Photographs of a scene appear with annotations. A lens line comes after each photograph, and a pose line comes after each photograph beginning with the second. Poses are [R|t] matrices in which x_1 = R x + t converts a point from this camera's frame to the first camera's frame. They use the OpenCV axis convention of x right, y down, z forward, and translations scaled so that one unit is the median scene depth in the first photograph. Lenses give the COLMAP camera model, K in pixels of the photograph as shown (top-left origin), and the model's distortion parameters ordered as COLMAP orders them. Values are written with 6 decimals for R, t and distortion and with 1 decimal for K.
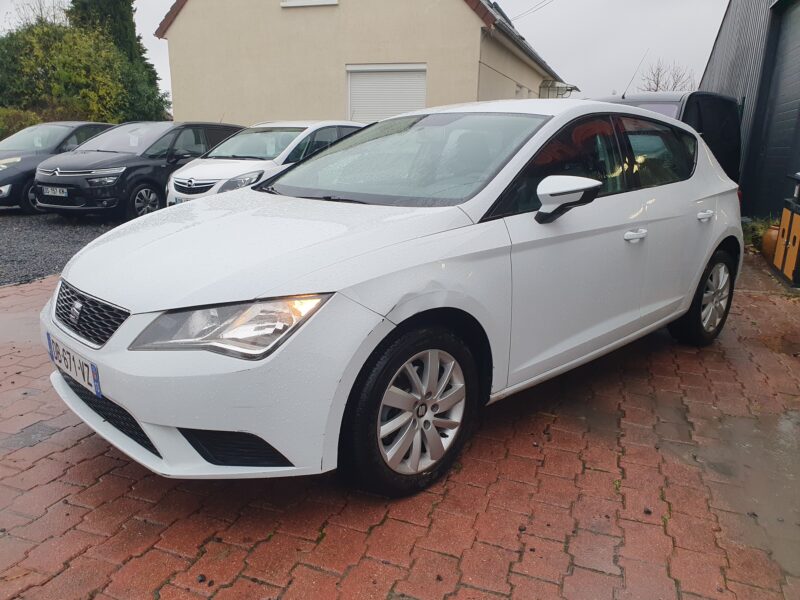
lens RADIAL K [[625.6, 0, 400.0], [0, 625.6, 300.0], [0, 0, 1]] dist [0.005047, 0.008758]
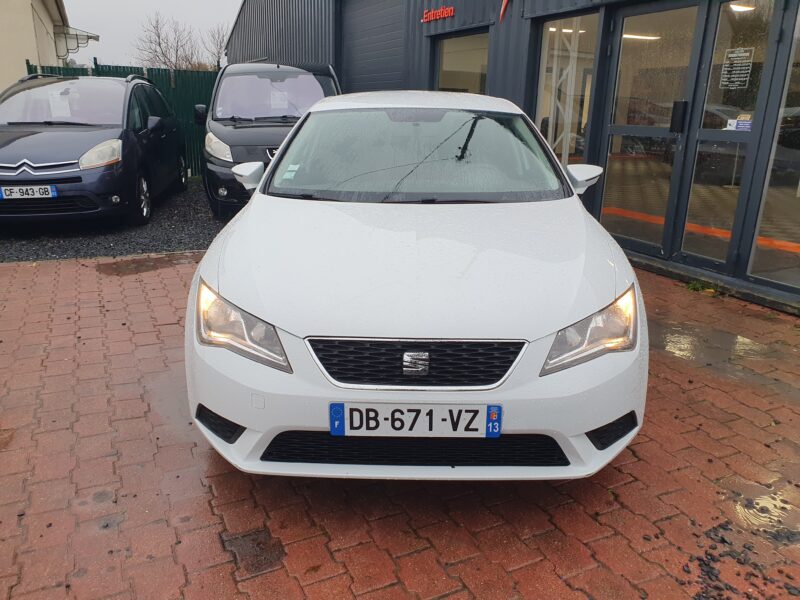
lens RADIAL K [[625.6, 0, 400.0], [0, 625.6, 300.0], [0, 0, 1]] dist [0.005047, 0.008758]
pose [[0.696527, -0.213969, 0.684885, -1.232686], [0.162303, 0.976746, 0.140089, -0.214916], [-0.698934, 0.013583, 0.715057, 0.427820]]
